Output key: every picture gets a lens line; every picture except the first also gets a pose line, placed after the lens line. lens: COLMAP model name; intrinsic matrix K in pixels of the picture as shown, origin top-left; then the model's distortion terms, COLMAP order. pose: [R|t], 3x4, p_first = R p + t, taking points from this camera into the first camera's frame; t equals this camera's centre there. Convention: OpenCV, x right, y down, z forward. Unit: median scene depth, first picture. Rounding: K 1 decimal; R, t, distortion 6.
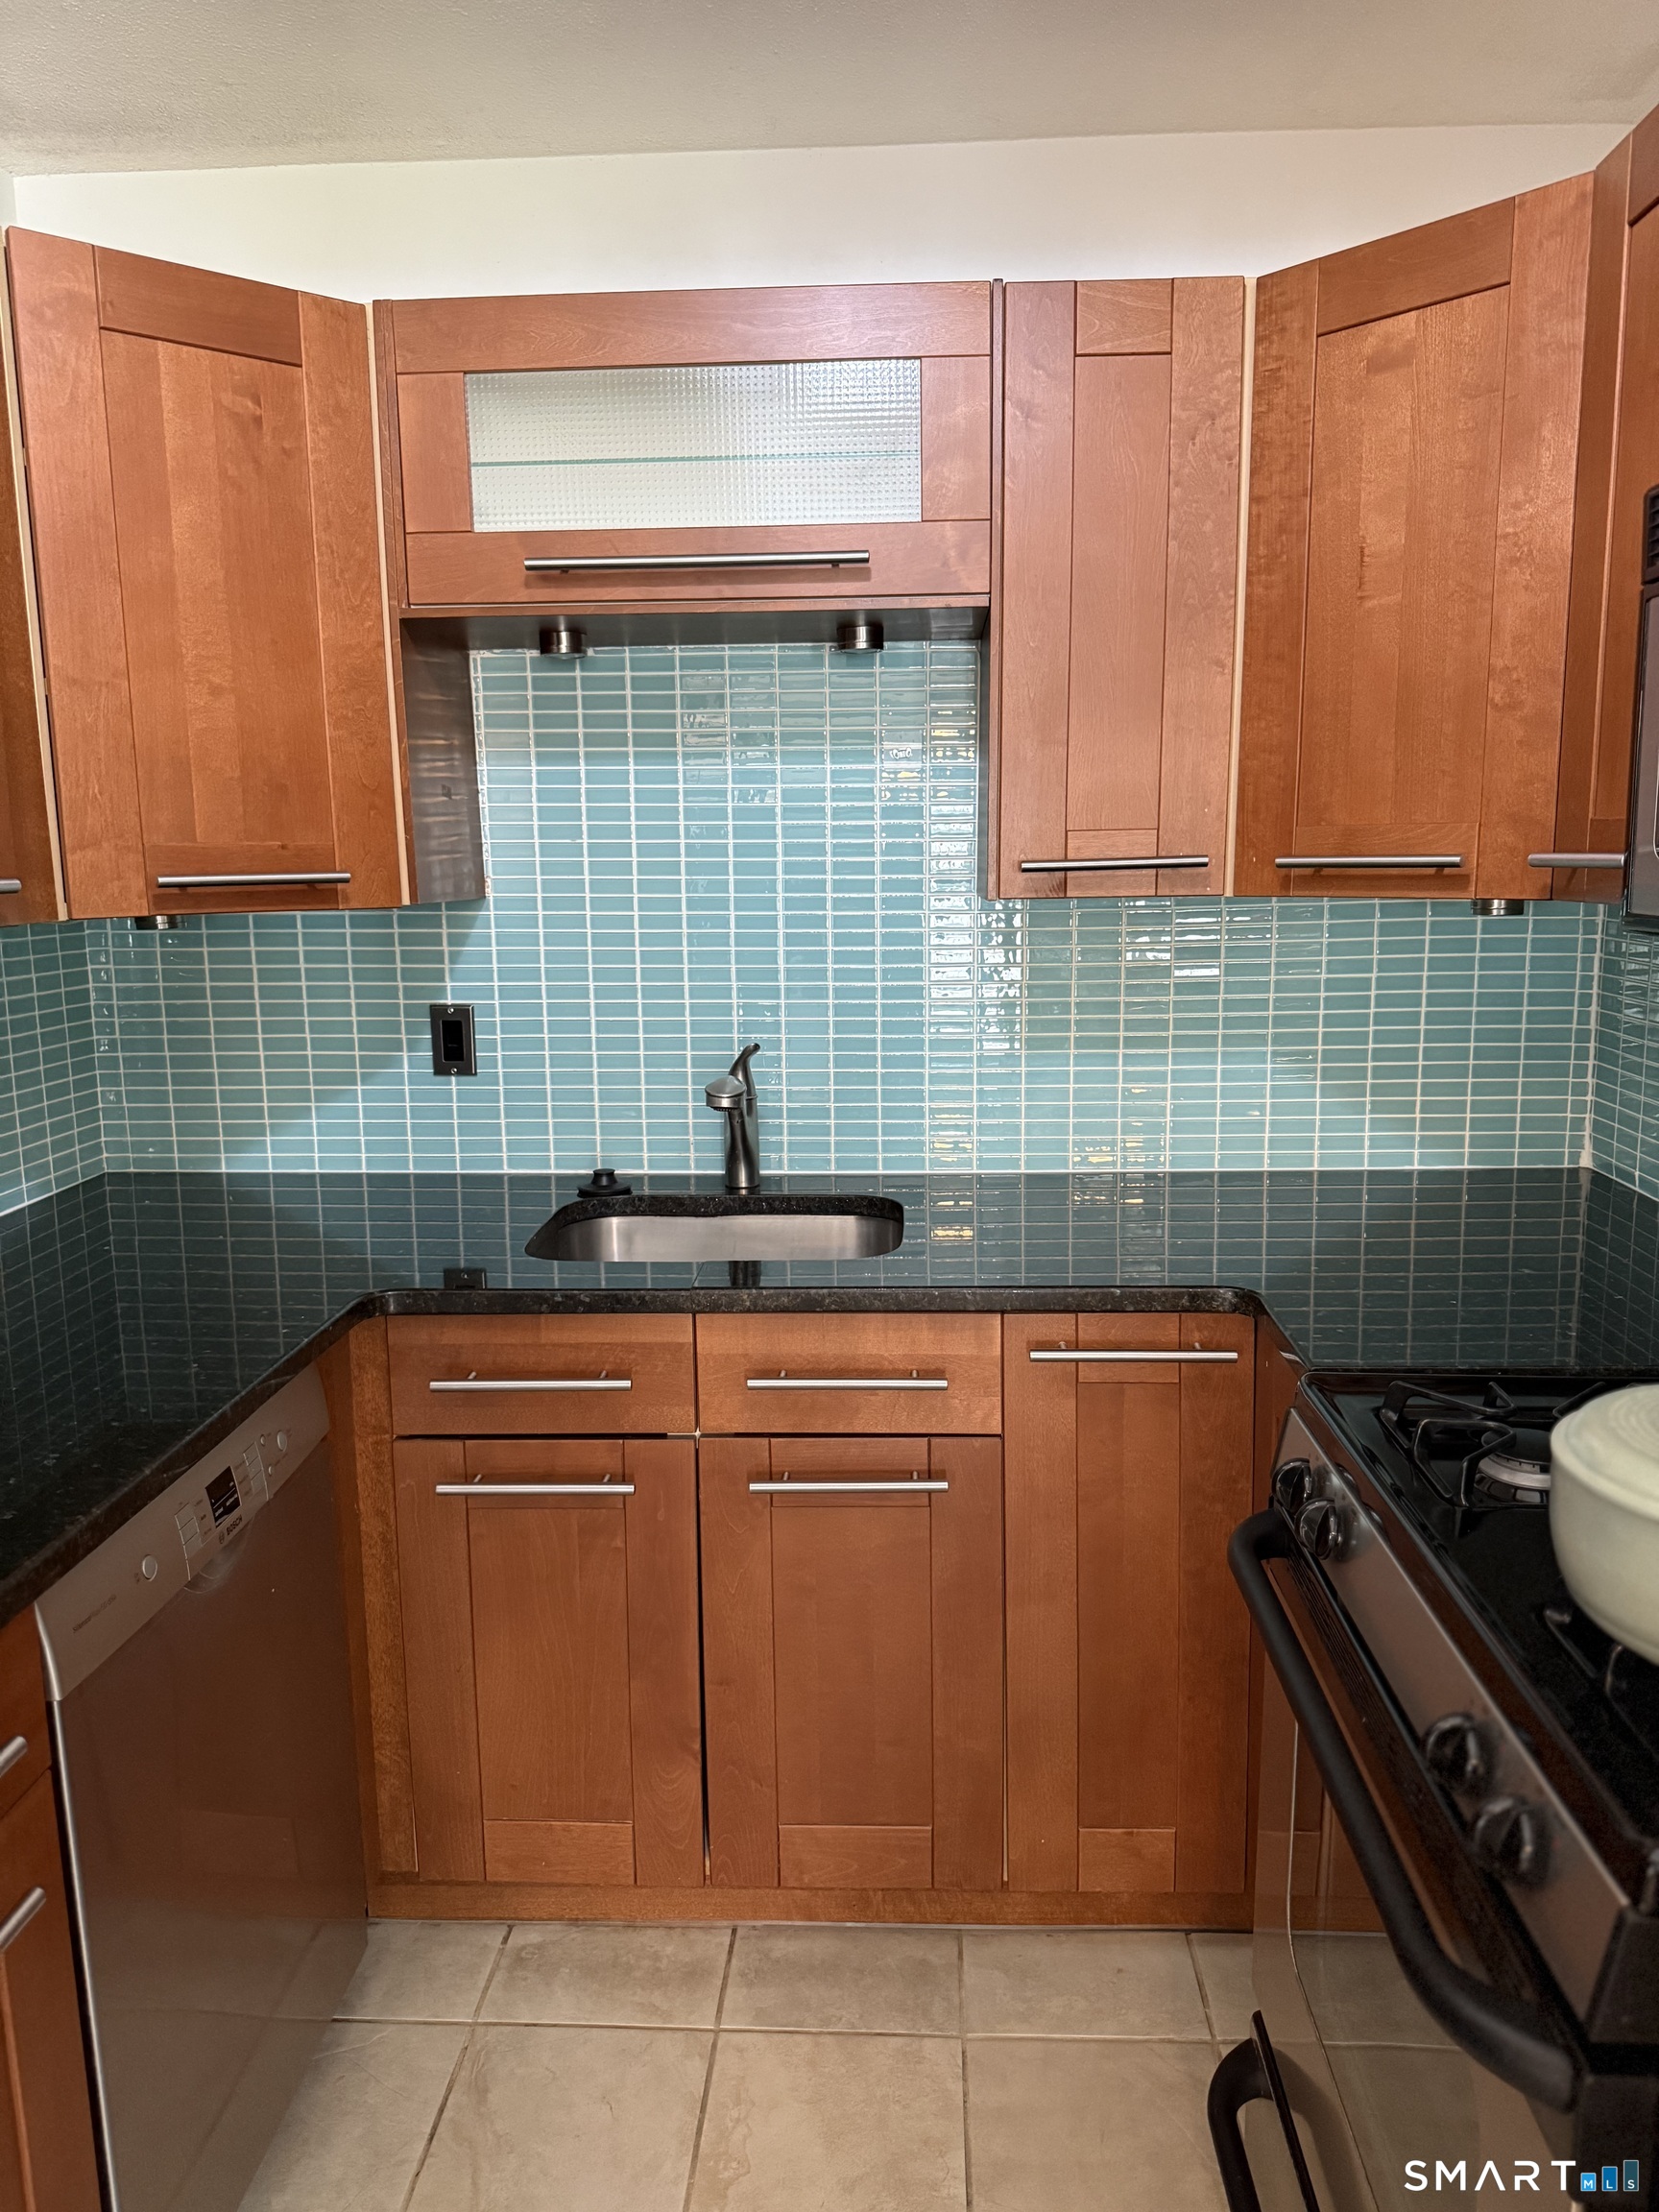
lens RADIAL K [[1539.1, 0, 840.3], [0, 1539.1, 1121.3], [0, 0, 1]] dist [0.072885, -0.145729]
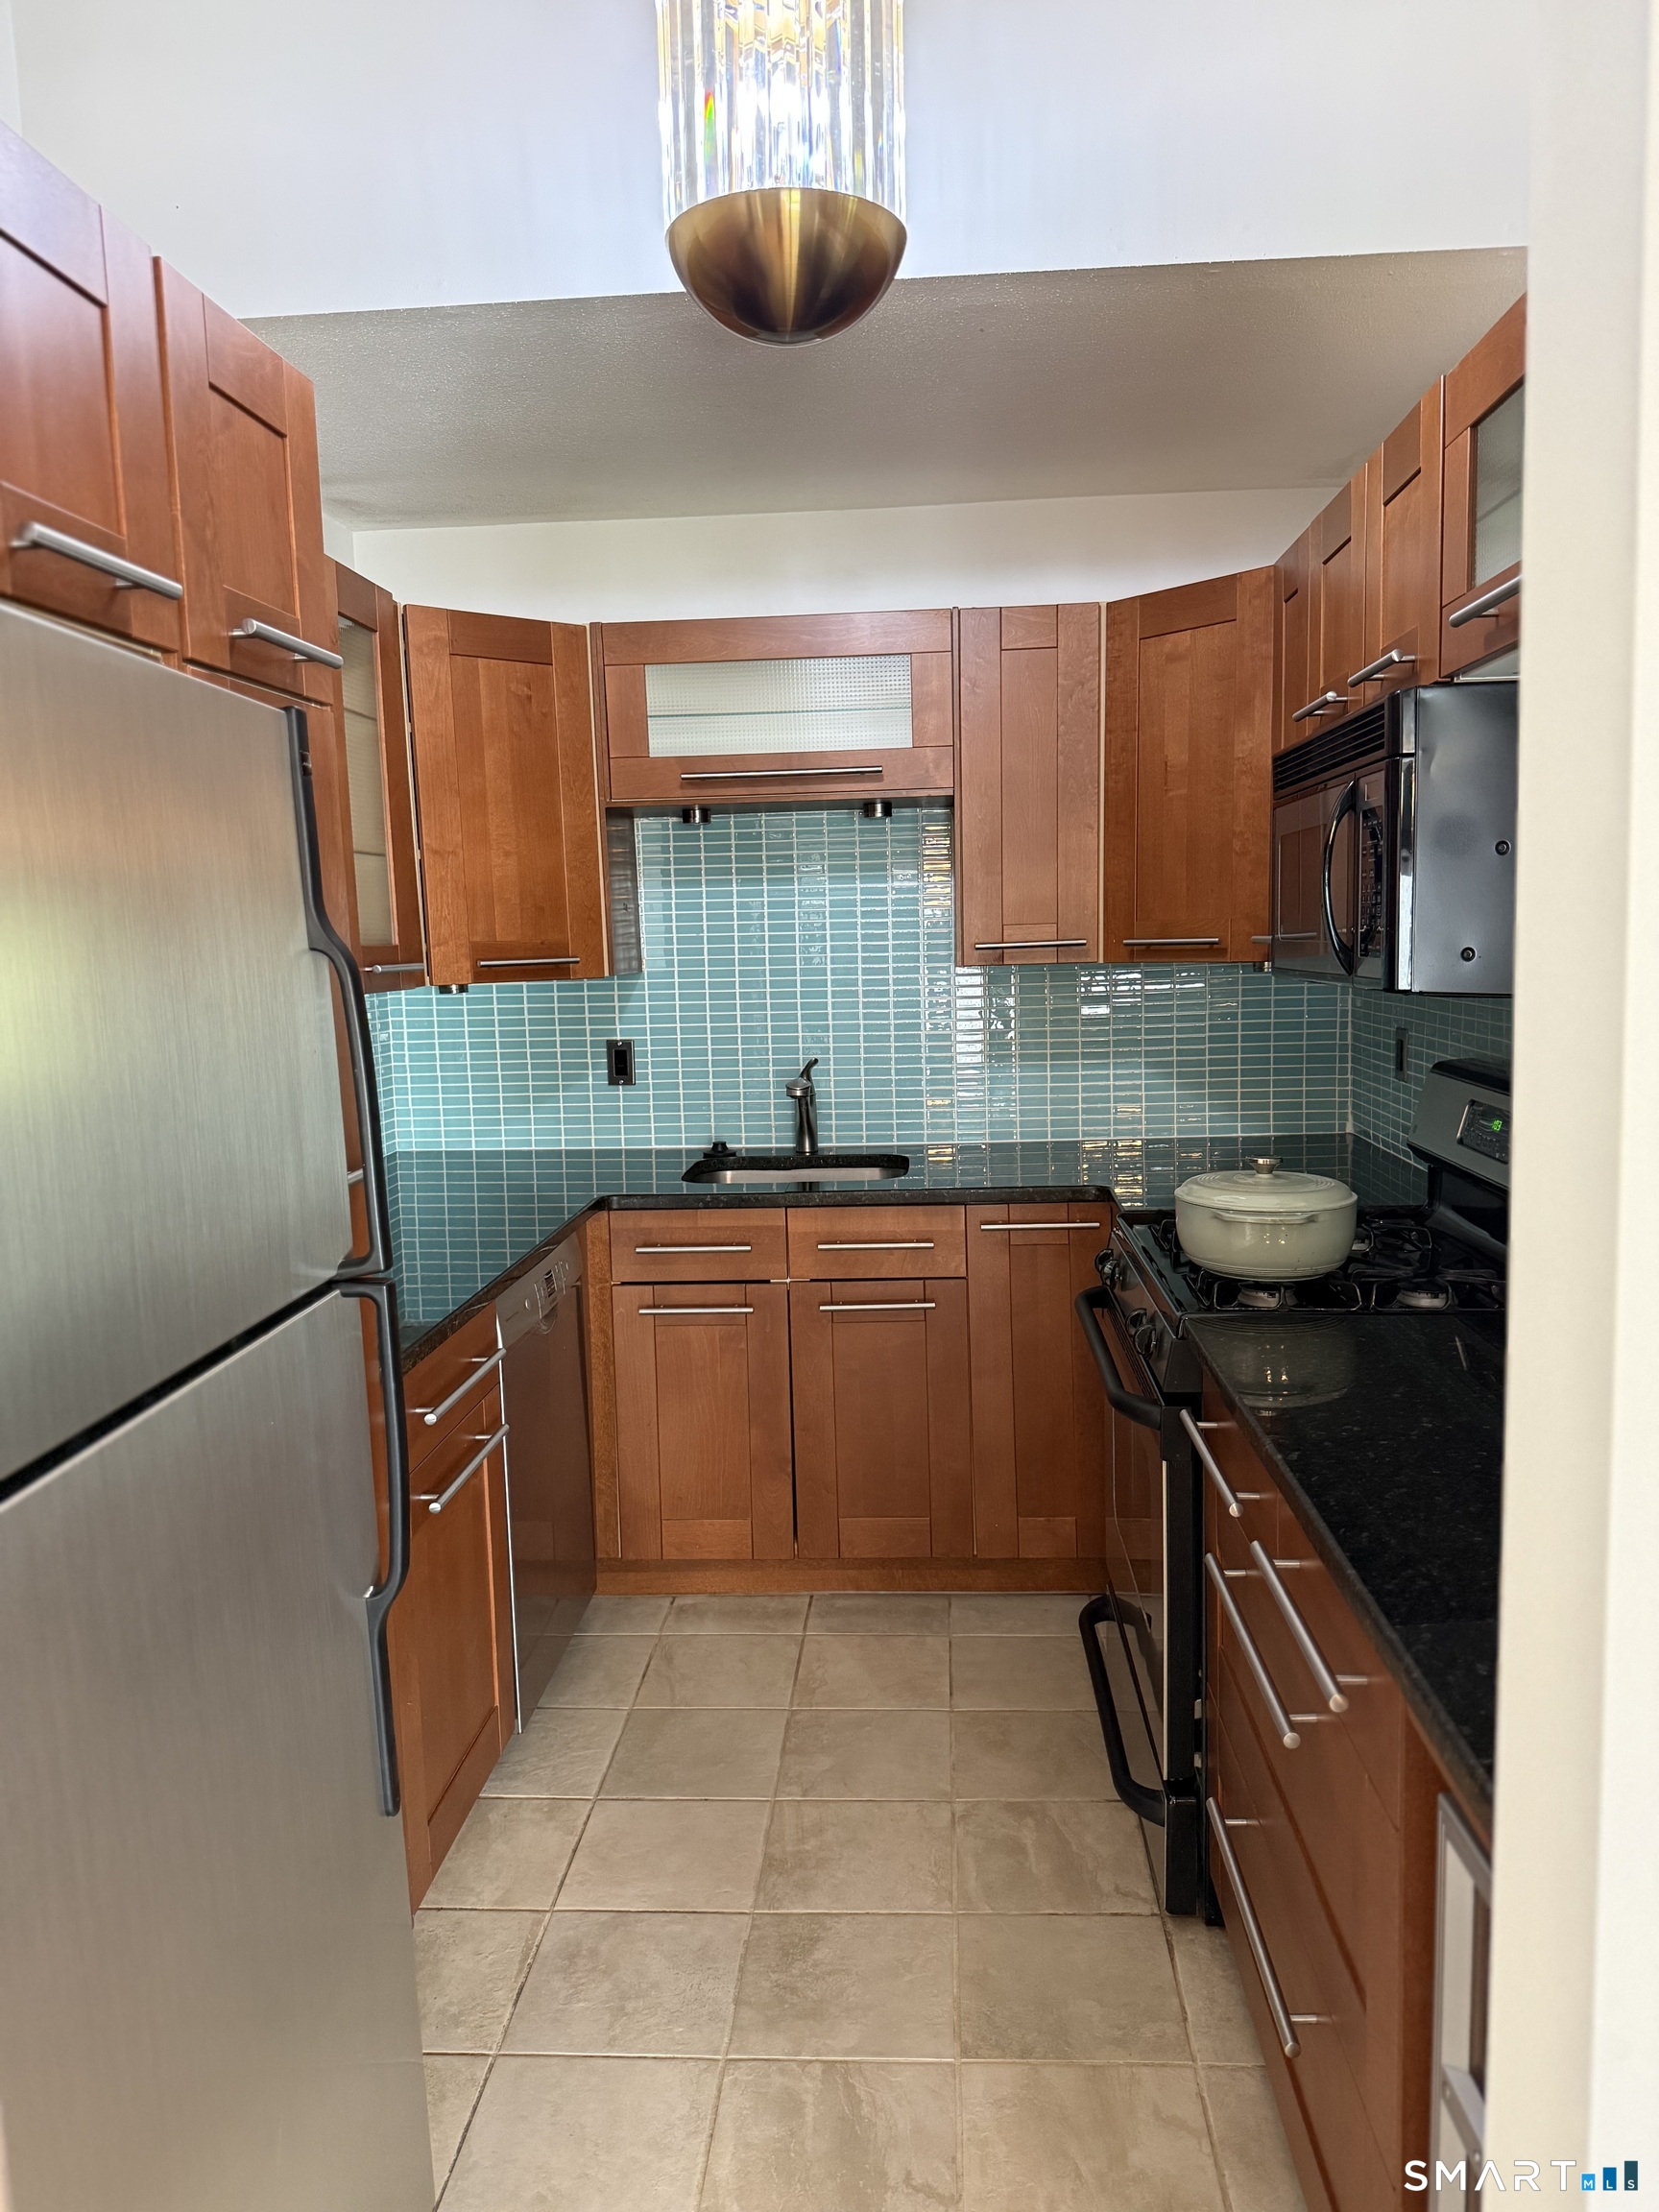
lens RADIAL K [[1506.0, 0, 830.0], [0, 1506.0, 1136.2], [0, 0, 1]] dist [0.069190, -0.076120]
pose [[0.999683, -0.013168, -0.021448, -0.008435], [0.012360, 0.999224, -0.037391, 0.099805], [0.021923, 0.037114, 0.999071, -0.632705]]
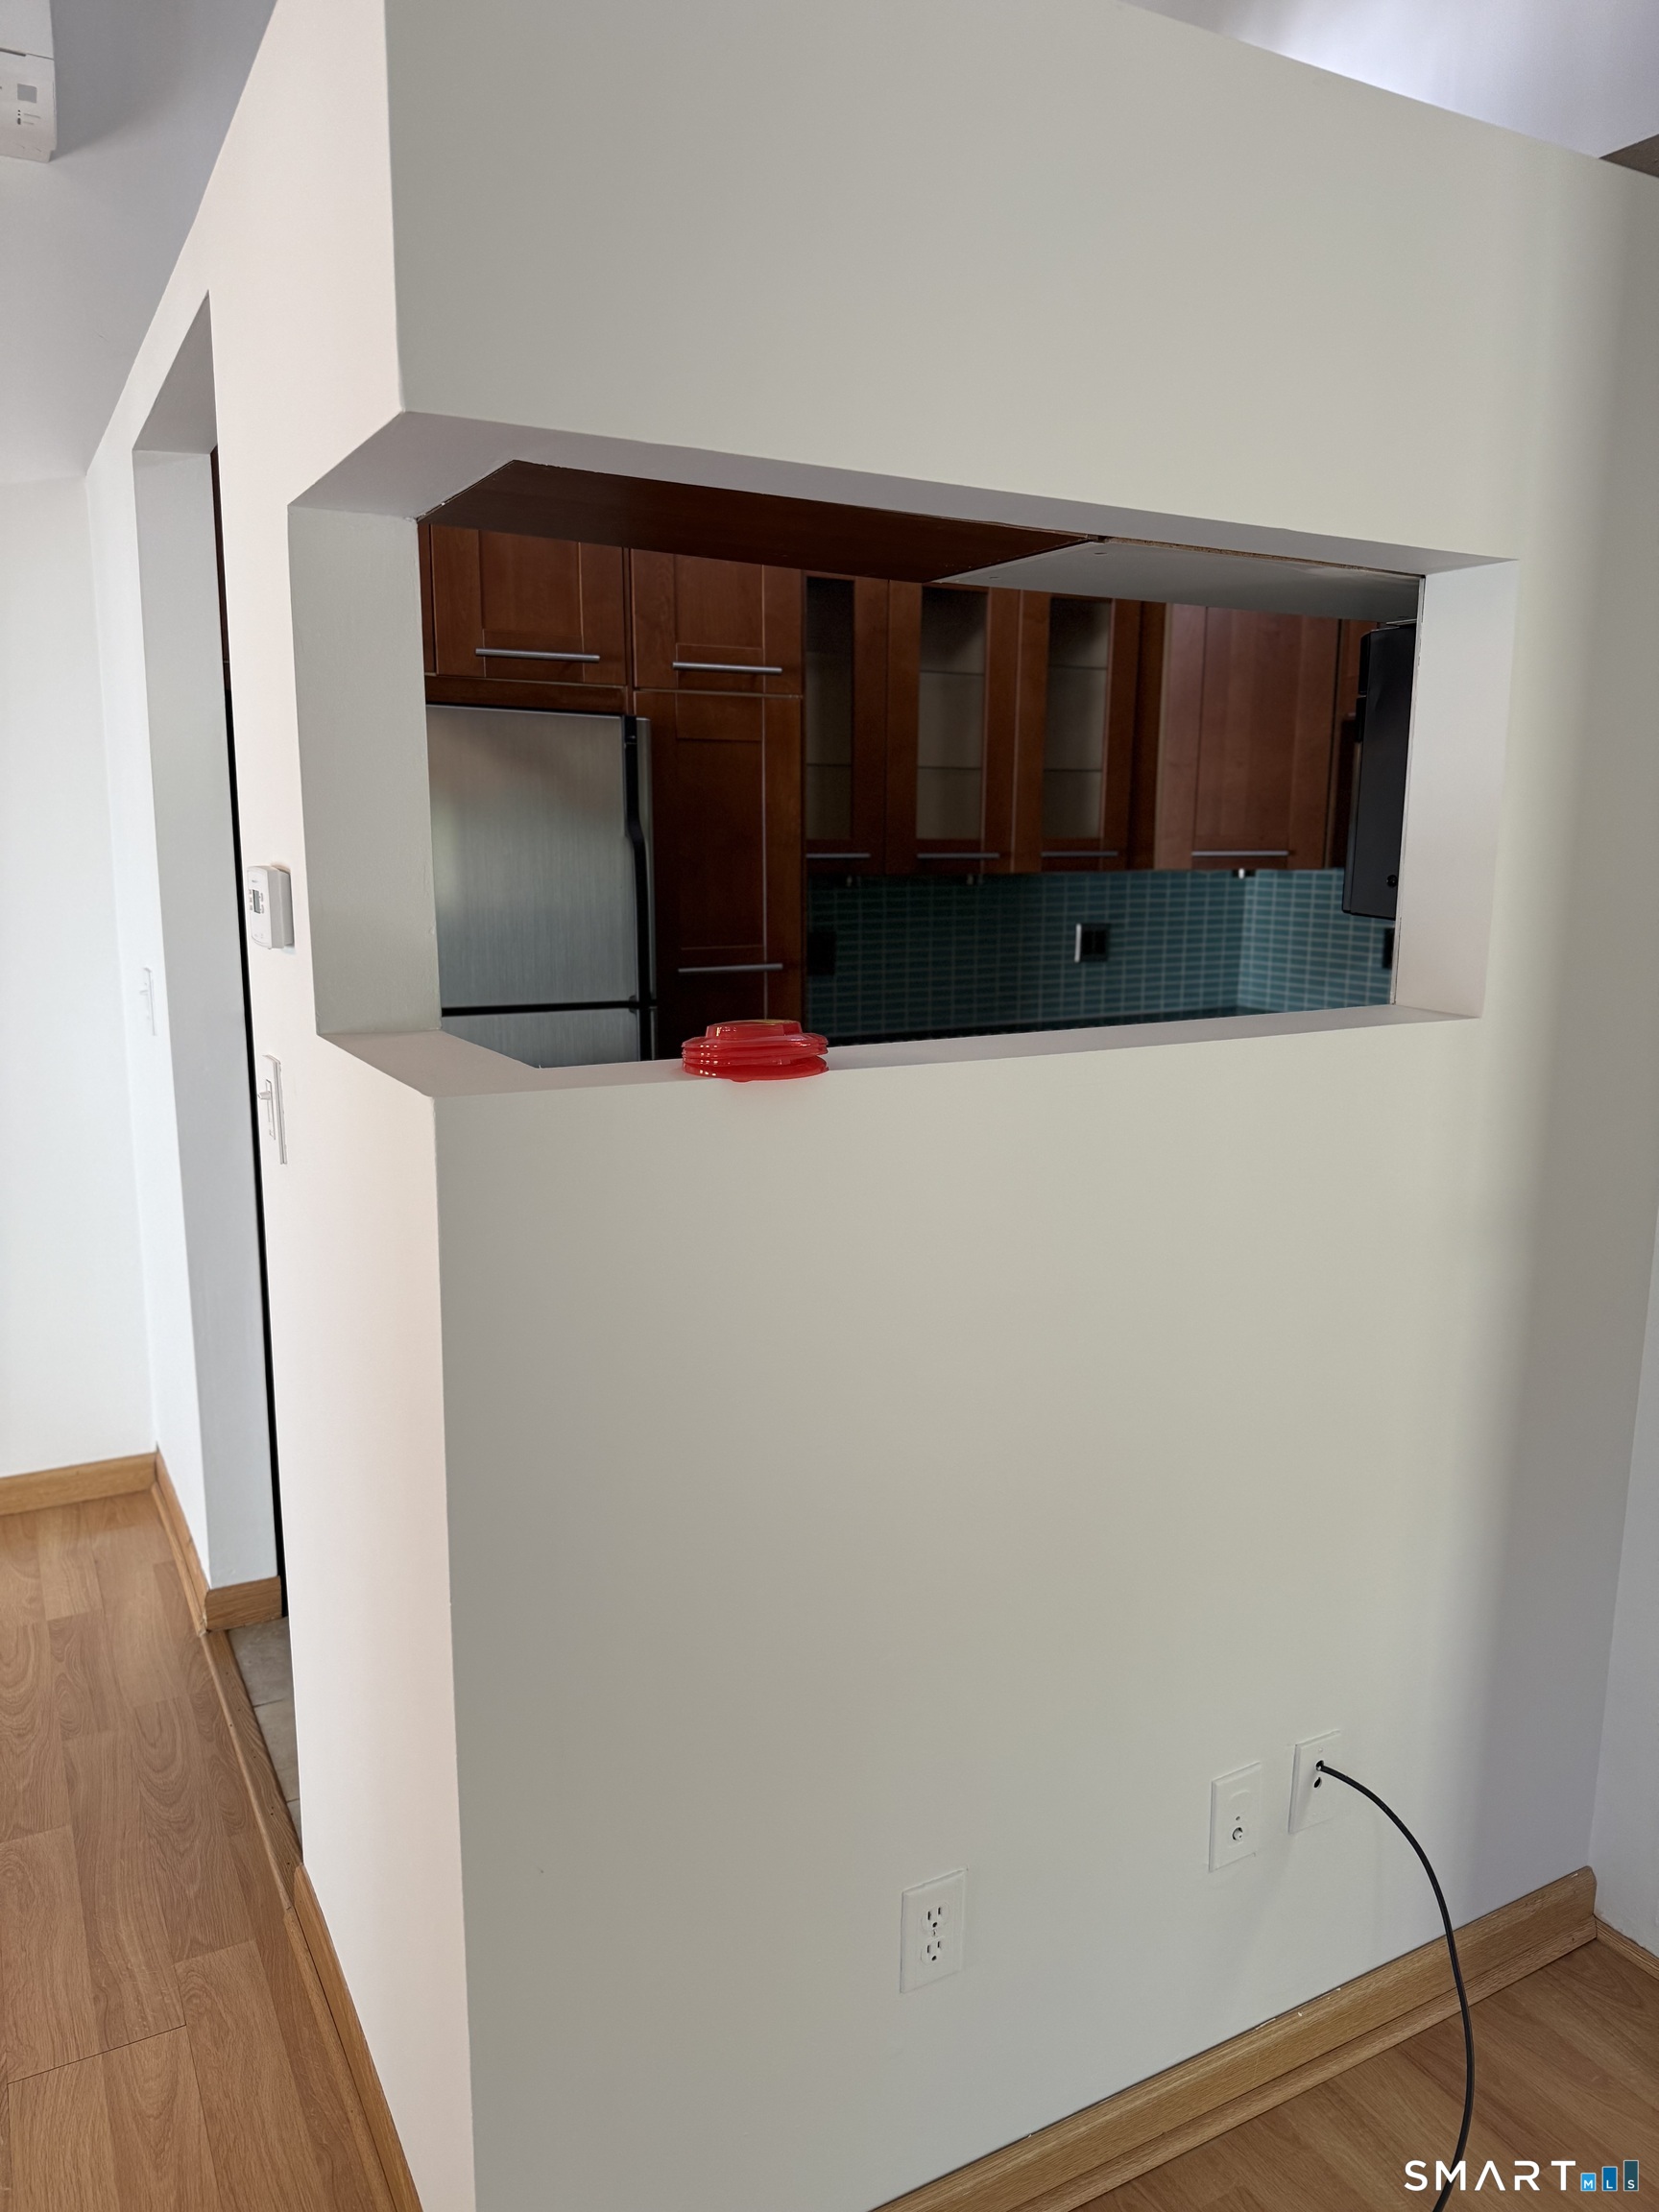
lens RADIAL K [[1555.3, 0, 829.5], [0, 1555.3, 1106.0], [0, 0, 1]] dist [0.078503, -0.125375]
pose [[0.524349, 0.165119, -0.835340, 1.108040], [-0.155831, 0.983058, 0.096502, 0.059937], [0.837123, 0.079572, 0.541197, -0.562035]]
